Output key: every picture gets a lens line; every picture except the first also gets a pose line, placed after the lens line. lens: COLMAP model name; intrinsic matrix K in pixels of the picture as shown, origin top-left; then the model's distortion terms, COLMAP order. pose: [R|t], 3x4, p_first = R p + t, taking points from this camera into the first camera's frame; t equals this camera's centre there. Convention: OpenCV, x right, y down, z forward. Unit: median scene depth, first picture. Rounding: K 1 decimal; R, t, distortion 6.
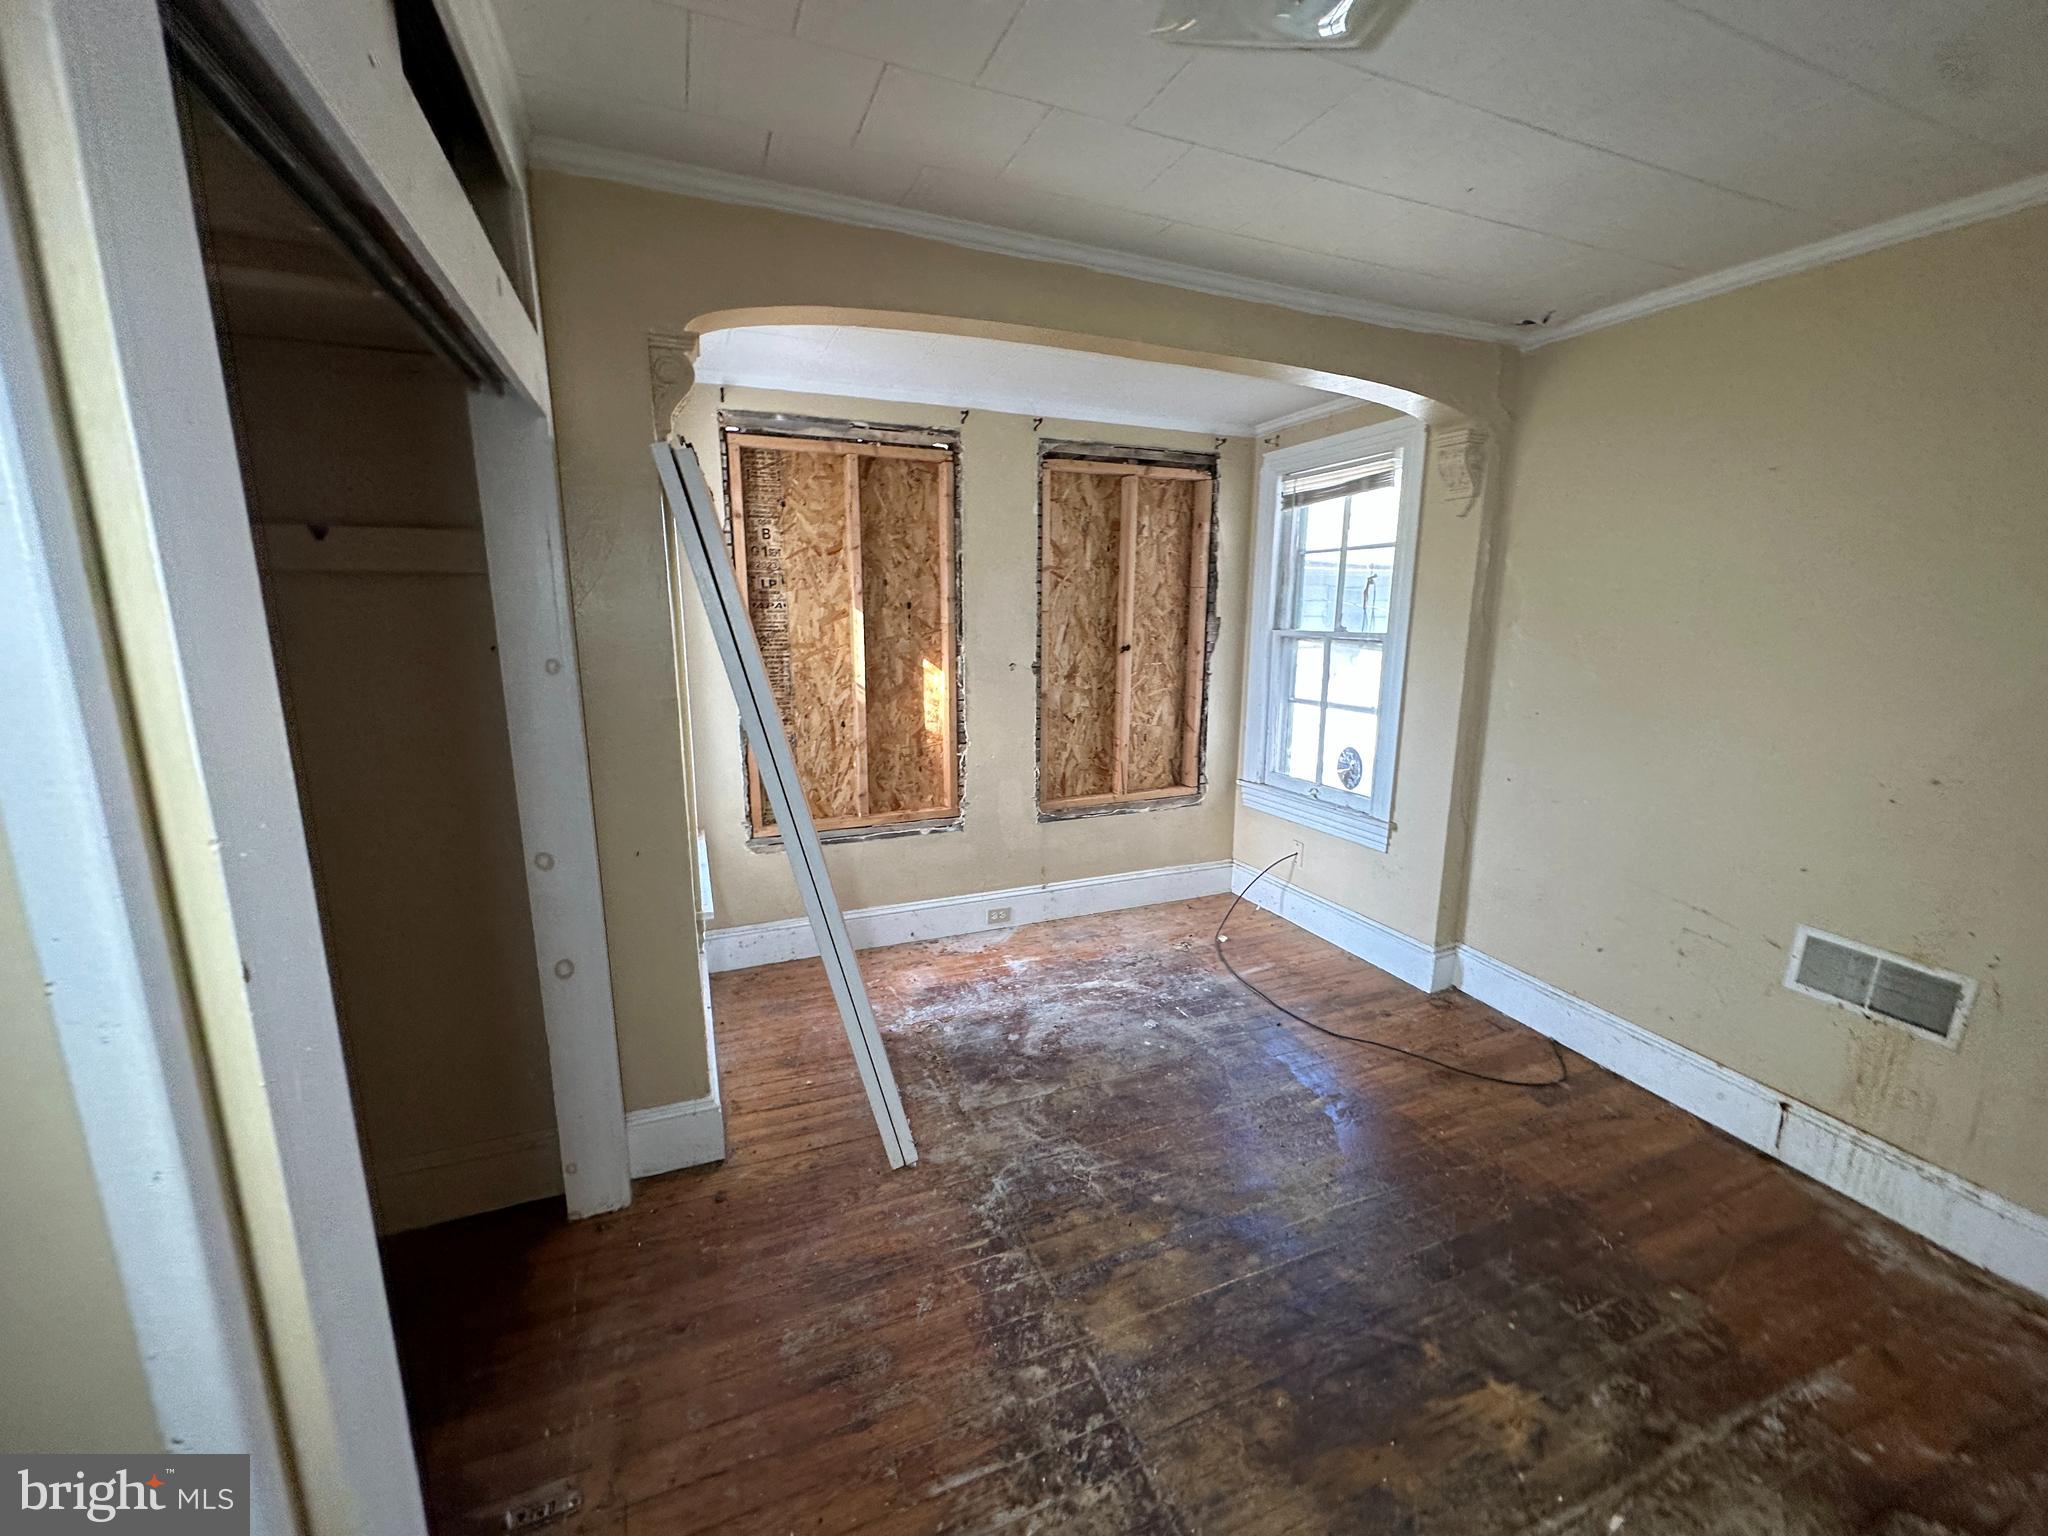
lens RADIAL K [[818.6, 0, 1024.4], [0, 818.6, 765.9], [0, 0, 1]] dist [-0.001855, -0.000177]
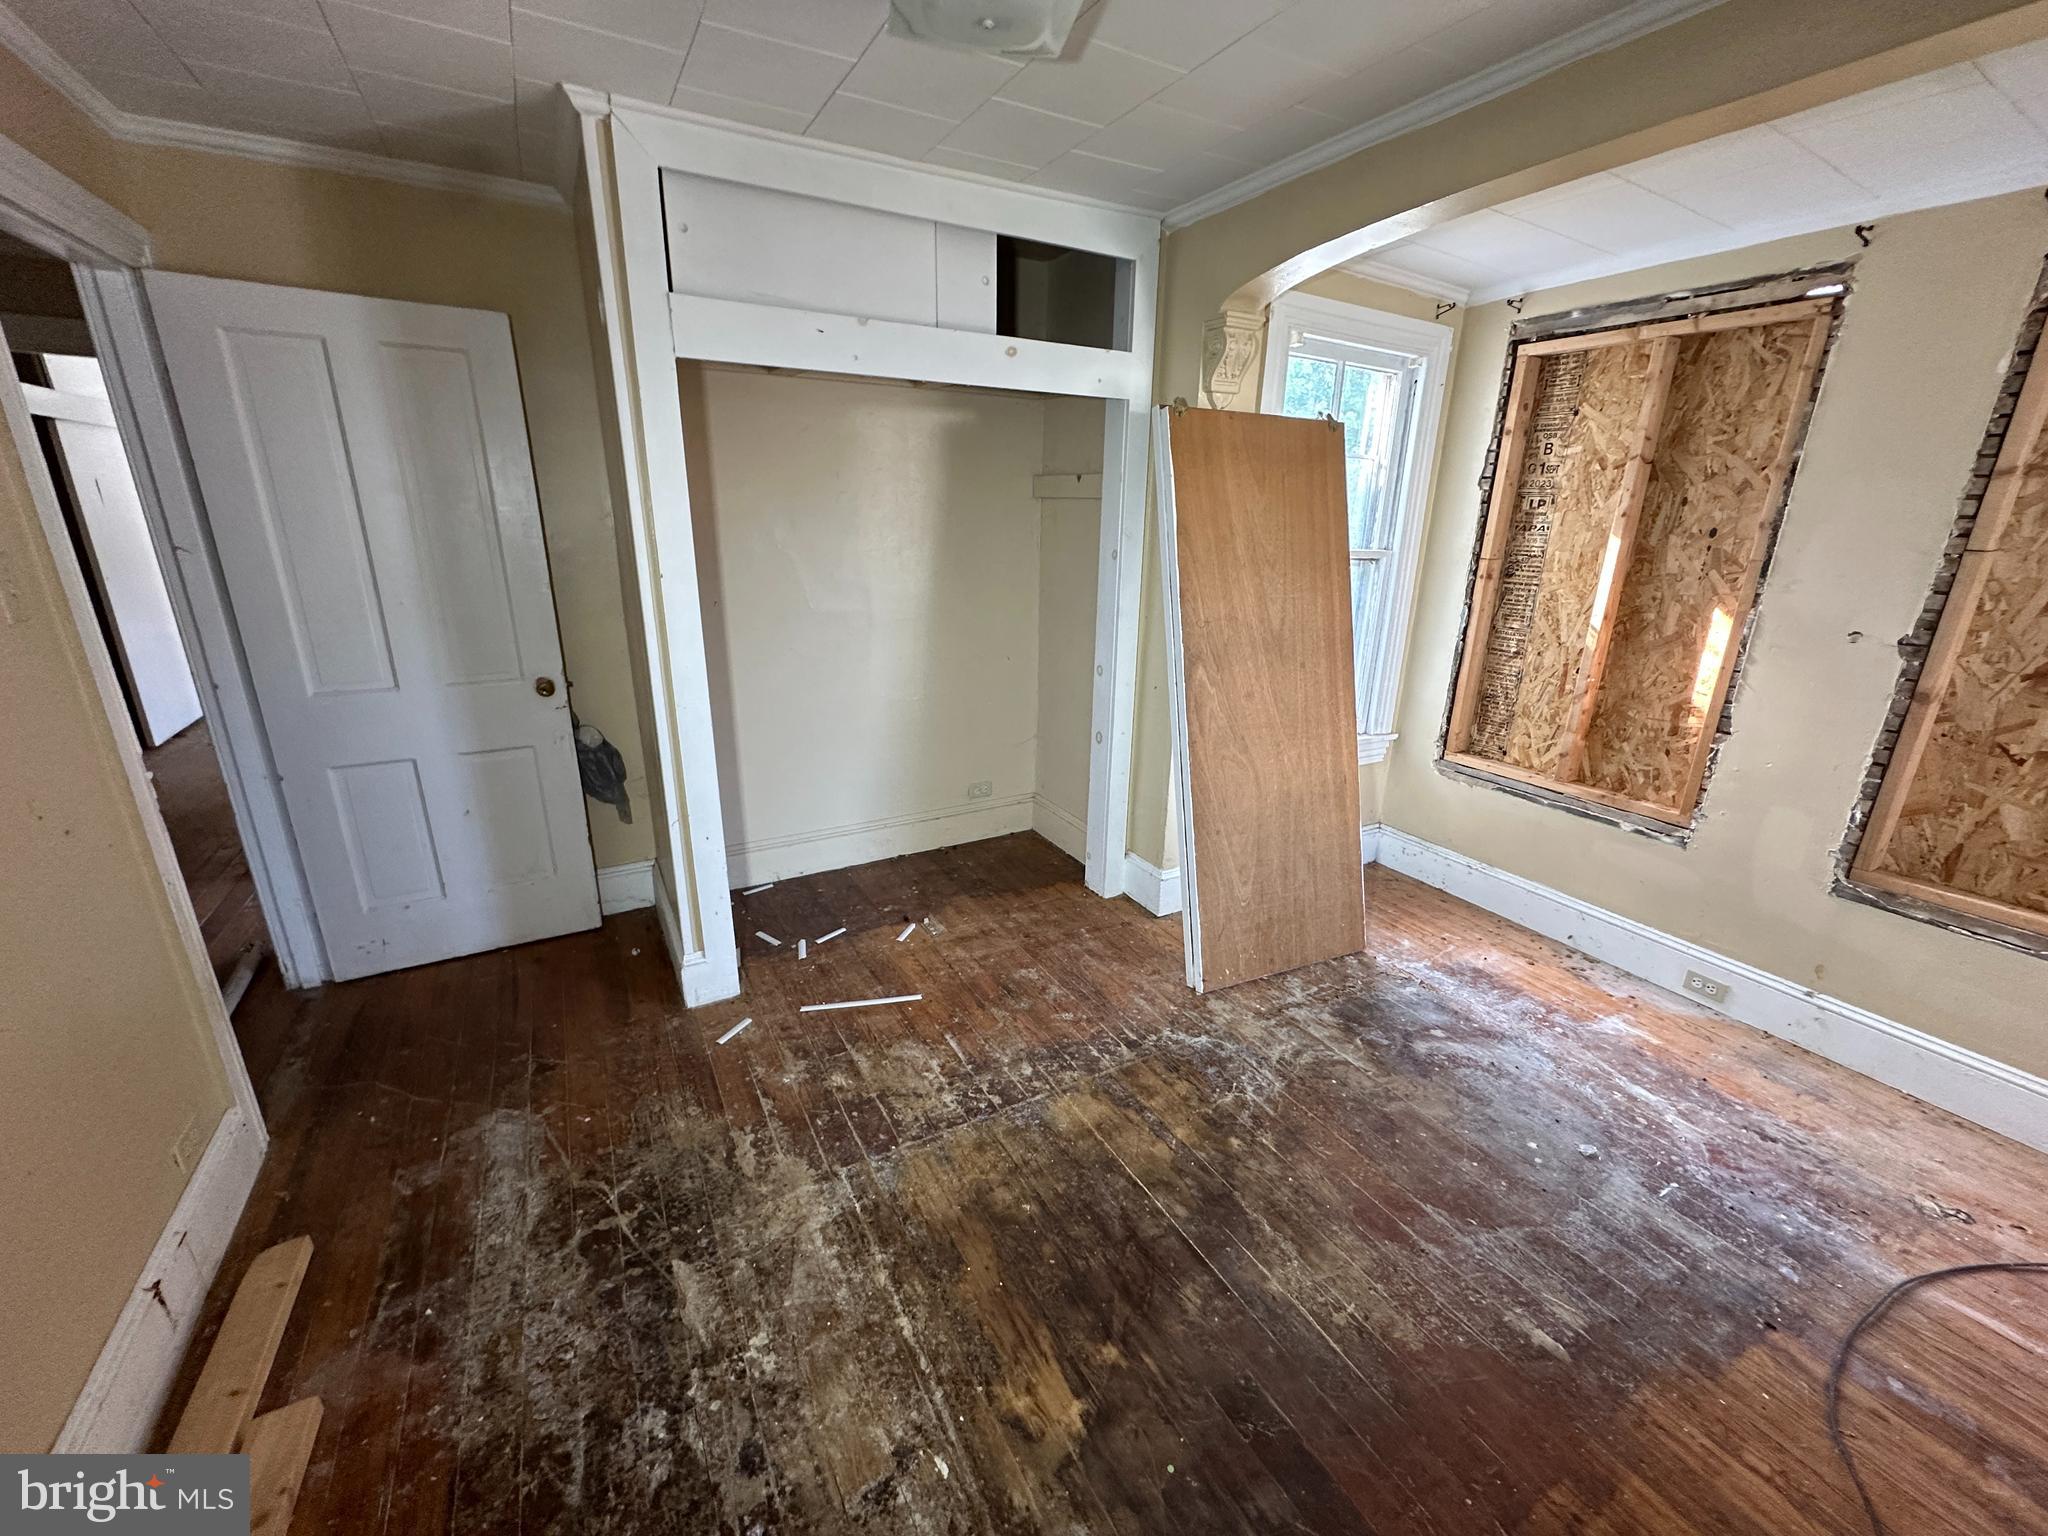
lens RADIAL K [[818.6, 0, 1025.1], [0, 818.6, 769.6], [0, 0, 1]] dist [-0.001855, -0.000177]
pose [[0.114137, 0.297555, -0.947857, 0.599112], [-0.215796, 0.938738, 0.268707, -0.063625], [0.969745, 0.173874, 0.171356, 0.329656]]
